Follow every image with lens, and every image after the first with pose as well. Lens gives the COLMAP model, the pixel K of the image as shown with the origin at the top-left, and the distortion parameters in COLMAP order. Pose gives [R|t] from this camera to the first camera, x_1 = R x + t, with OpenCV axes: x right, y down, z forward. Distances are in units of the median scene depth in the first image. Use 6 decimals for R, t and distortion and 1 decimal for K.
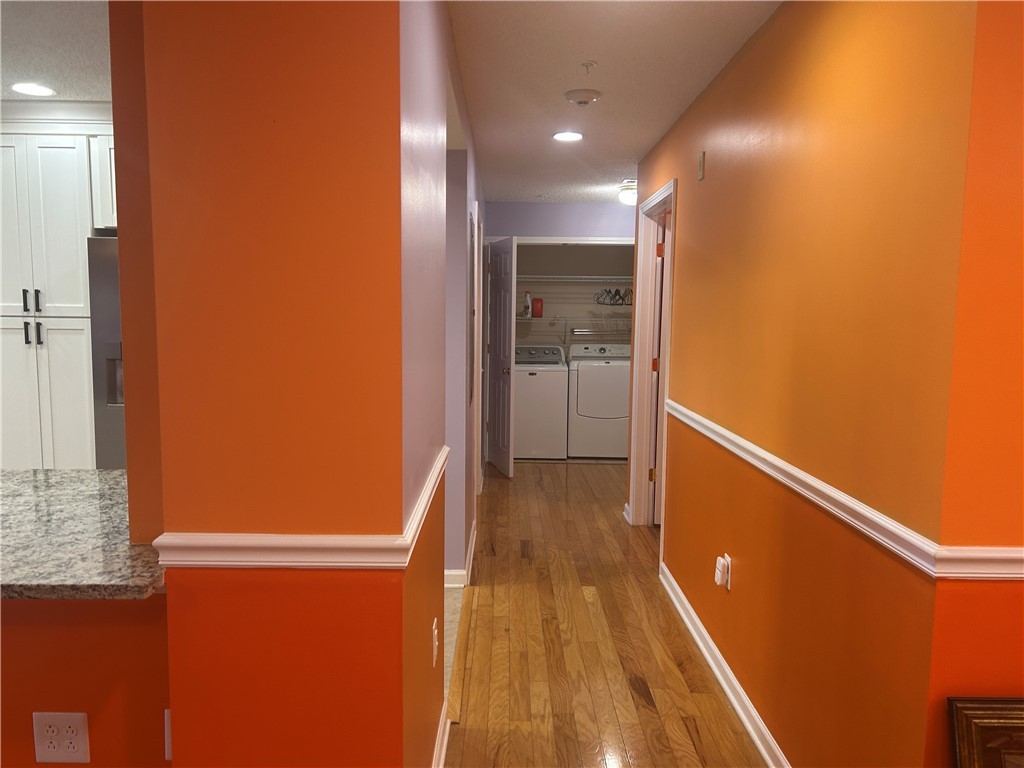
lens RADIAL K [[764.7, 0, 507.1], [0, 764.7, 388.1], [0, 0, 1]] dist [0.020214, -0.036877]
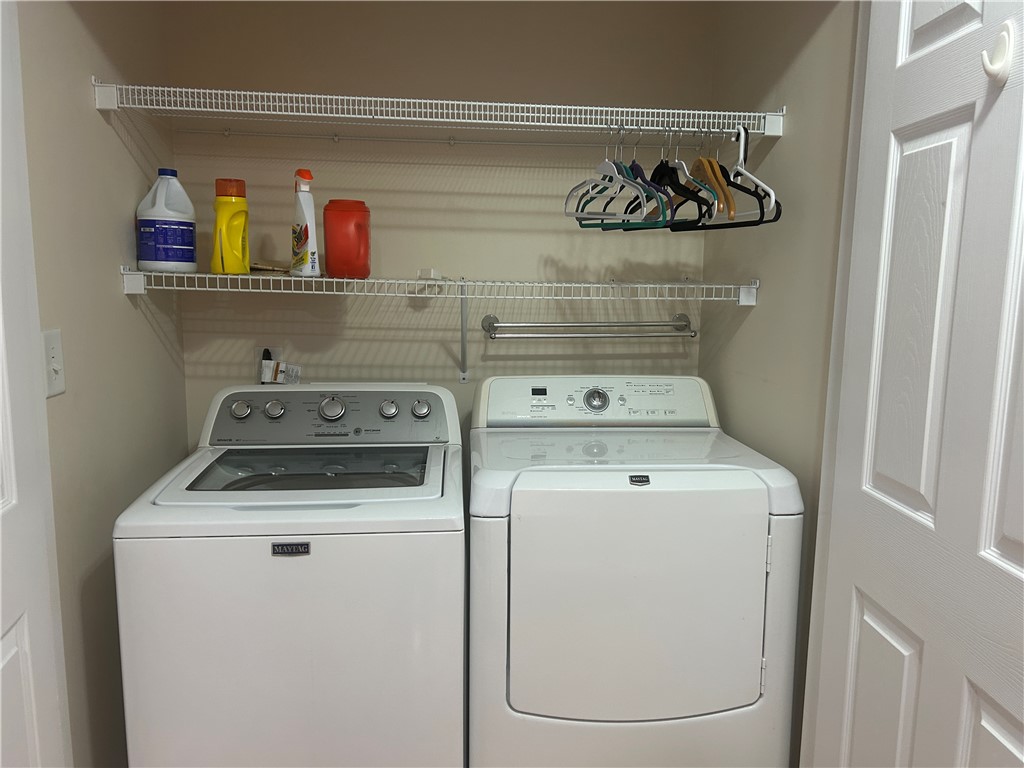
lens RADIAL K [[764.7, 0, 514.3], [0, 764.7, 386.1], [0, 0, 1]] dist [0.020214, -0.036877]
pose [[0.994703, -0.012057, 0.102078, 0.067221], [0.008939, 0.999481, 0.030952, -0.062783], [-0.102399, -0.029876, 0.994295, 0.730712]]
